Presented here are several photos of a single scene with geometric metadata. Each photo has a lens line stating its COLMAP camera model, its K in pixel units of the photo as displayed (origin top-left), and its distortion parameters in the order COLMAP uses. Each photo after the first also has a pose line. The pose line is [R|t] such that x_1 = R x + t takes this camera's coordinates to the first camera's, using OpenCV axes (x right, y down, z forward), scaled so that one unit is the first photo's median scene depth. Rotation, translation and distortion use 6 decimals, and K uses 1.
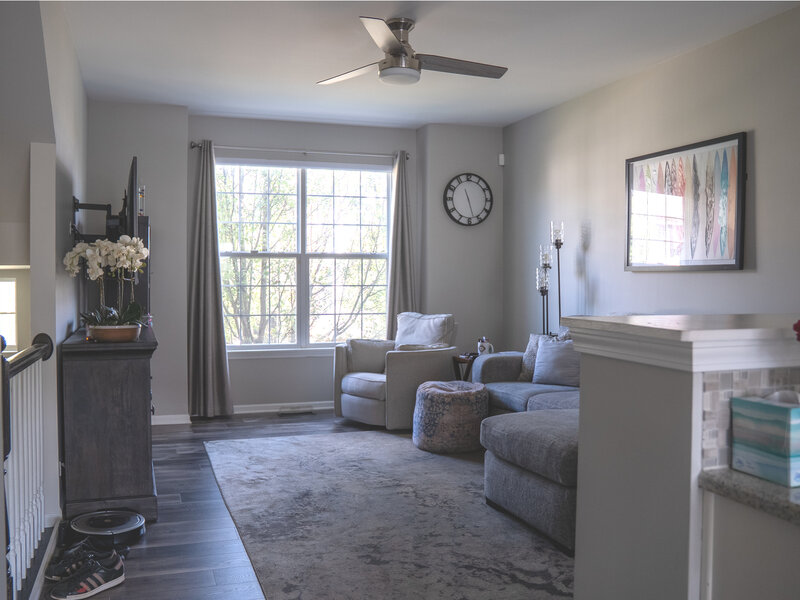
lens RADIAL K [[774.1, 0, 400.0], [0, 774.1, 300.0], [0, 0, 1]] dist [-0.077010, 0.006044]
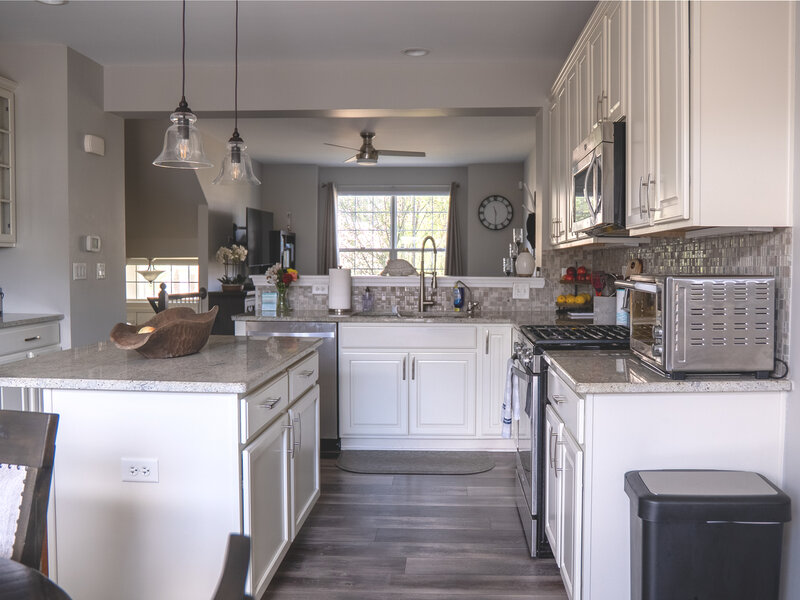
lens RADIAL K [[774.1, 0, 400.0], [0, 774.1, 300.0], [0, 0, 1]] dist [-0.077010, 0.006044]
pose [[0.930183, 0.018372, -0.366636, 0.474350], [-0.012781, 0.999762, 0.017672, 0.016184], [0.366873, -0.011752, 0.930197, -0.477832]]
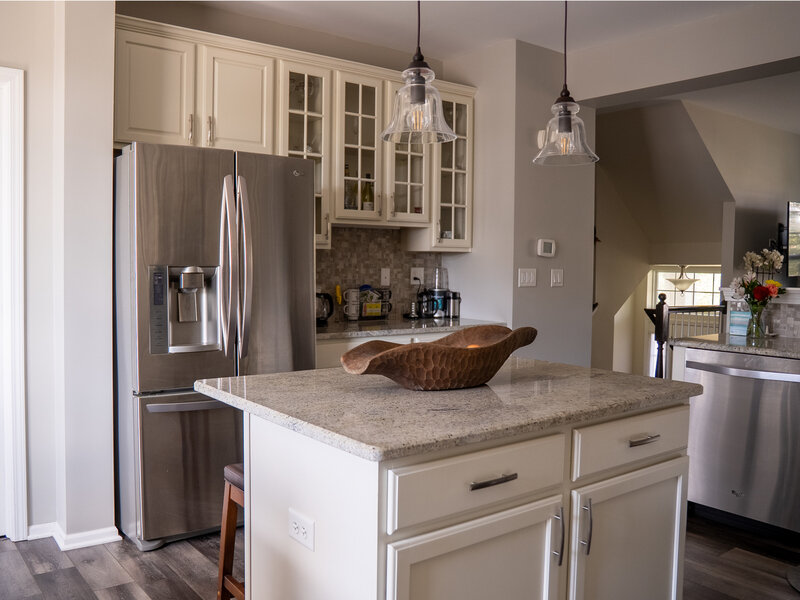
lens RADIAL K [[695.8, 0, 400.0], [0, 695.8, 300.0], [0, 0, 1]] dist [-0.069829, 0.002772]
pose [[0.282884, 0.046805, -0.958012, 0.486148], [-0.038720, 0.998552, 0.037352, 0.004937], [0.958372, 0.026528, 0.284286, -0.143241]]
